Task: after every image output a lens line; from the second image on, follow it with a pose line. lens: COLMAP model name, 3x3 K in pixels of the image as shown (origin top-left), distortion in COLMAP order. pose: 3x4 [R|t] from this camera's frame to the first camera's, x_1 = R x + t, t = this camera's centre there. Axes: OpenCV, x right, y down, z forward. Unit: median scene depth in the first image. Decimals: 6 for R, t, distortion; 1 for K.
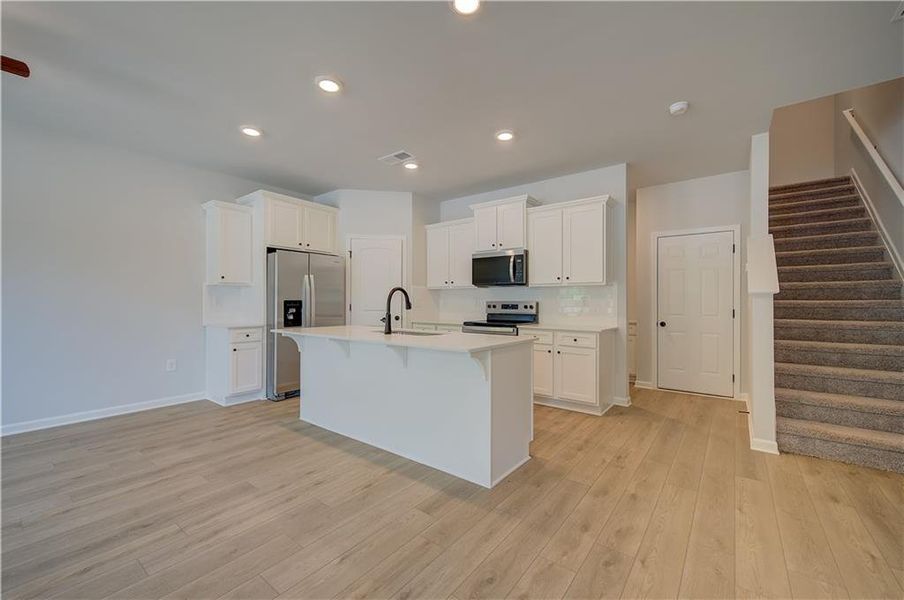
lens RADIAL K [[363.8, 0, 455.7], [0, 363.8, 301.1], [0, 0, 1]] dist [0.008144, -0.002248]
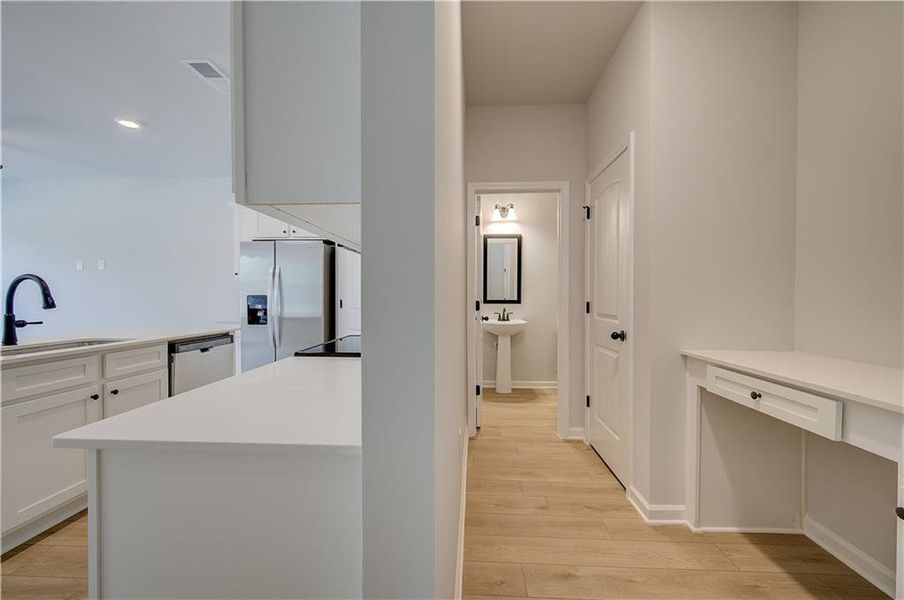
lens RADIAL K [[367.8, 0, 449.1], [0, 367.8, 298.9], [0, 0, 1]] dist [0.000707, 0.000066]
pose [[0.548788, 0.001685, -0.835960, 0.603439], [0.001905, 0.999993, 0.003267, 0.003494], [0.835959, -0.003385, 0.548781, 0.986929]]
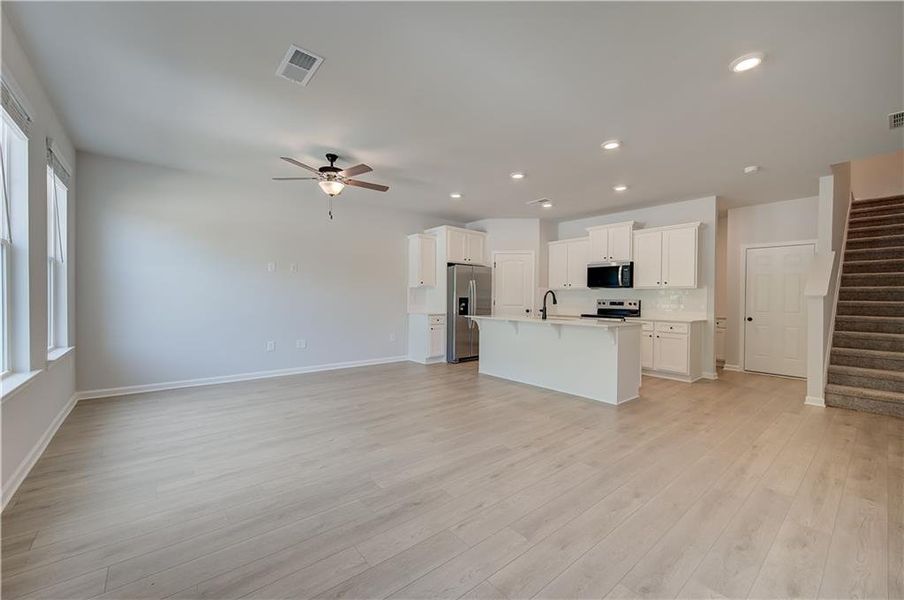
lens RADIAL K [[363.8, 0, 456.1], [0, 363.8, 301.6], [0, 0, 1]] dist [0.008144, -0.002248]
pose [[0.976068, 0.010316, -0.217220, -0.165397], [-0.008098, 0.999906, 0.011099, -0.002500], [0.217314, -0.009074, 0.976060, -0.516376]]
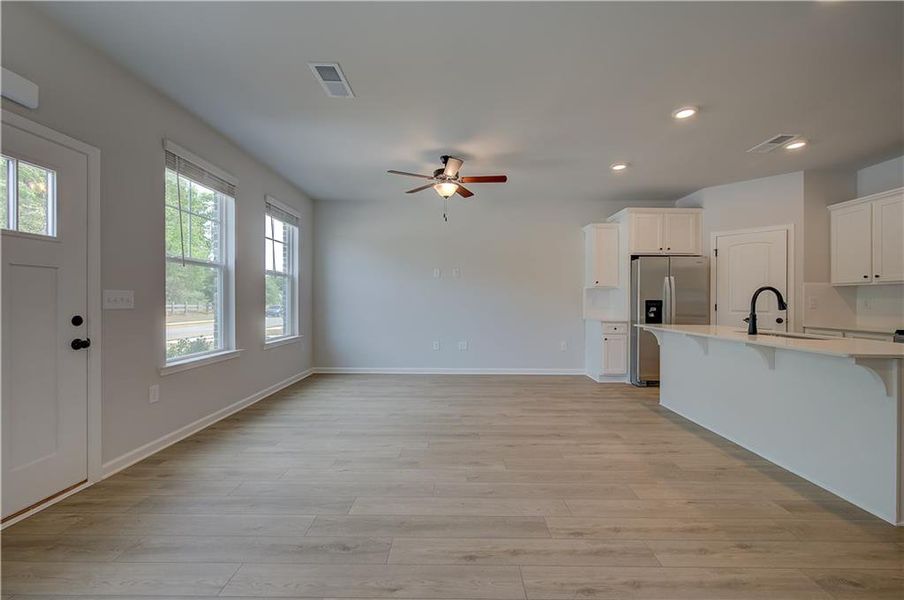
lens RADIAL K [[363.8, 0, 455.8], [0, 363.8, 300.1], [0, 0, 1]] dist [0.008144, -0.002248]
pose [[0.601030, 0.000441, -0.799227, 0.092289], [-0.002086, 0.999997, -0.001017, 0.000284], [0.799224, 0.002278, 0.601029, -0.177537]]
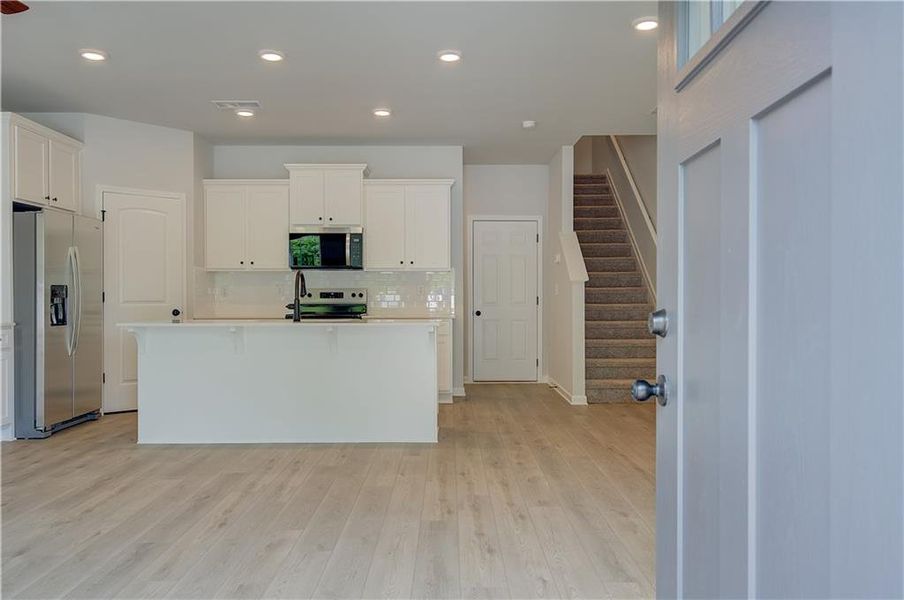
lens RADIAL K [[700.6, 0, 456.7], [0, 700.6, 297.7], [0, 0, 1]] dist [-0.002068, 0.002434]
pose [[0.788734, -0.004500, 0.614718, -0.720466], [0.002448, 0.999988, 0.004180, 0.018366], [-0.614730, -0.001792, 0.788736, -0.483049]]
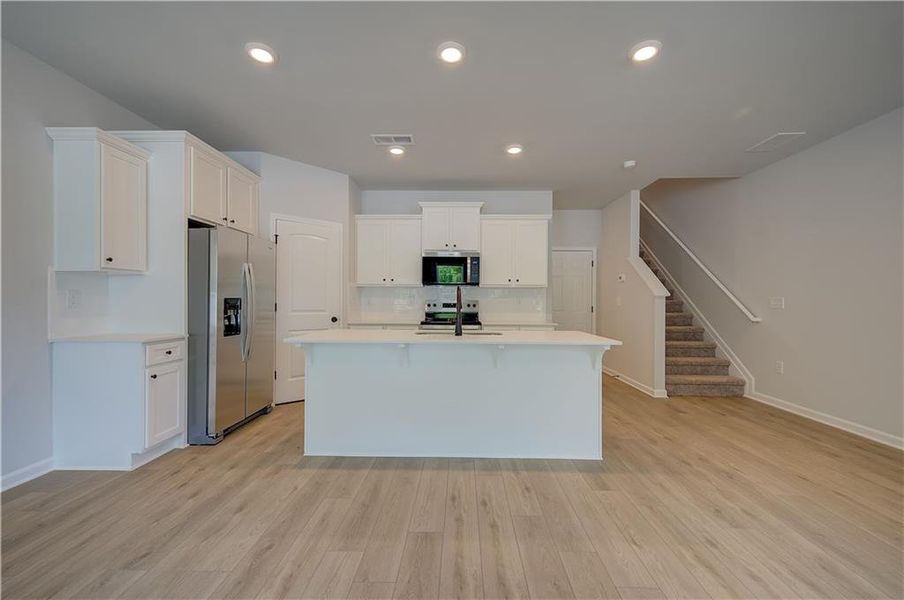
lens RADIAL K [[363.8, 0, 453.7], [0, 363.8, 300.3], [0, 0, 1]] dist [0.008144, -0.002248]
pose [[0.808151, 0.002891, 0.588969, -0.566576], [-0.004249, 0.999991, 0.000921, -0.000244], [-0.588961, -0.003247, 0.808155, 0.188635]]
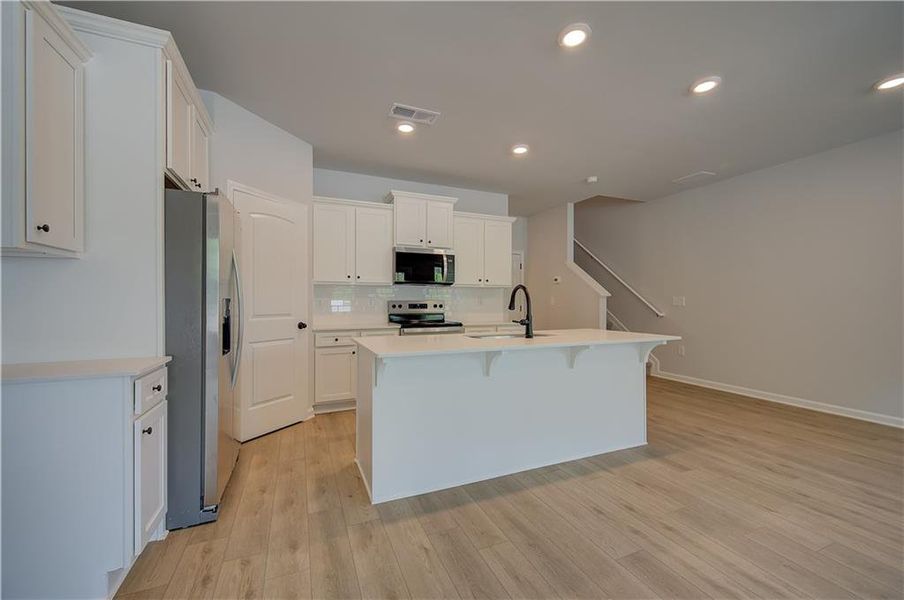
lens RADIAL K [[363.8, 0, 453.5], [0, 363.8, 298.9], [0, 0, 1]] dist [0.008144, -0.002248]
pose [[0.488459, 0.004114, 0.872577, -0.790725], [0.000237, 0.999988, -0.004847, 0.000883], [-0.872587, 0.002574, 0.488452, 0.551321]]
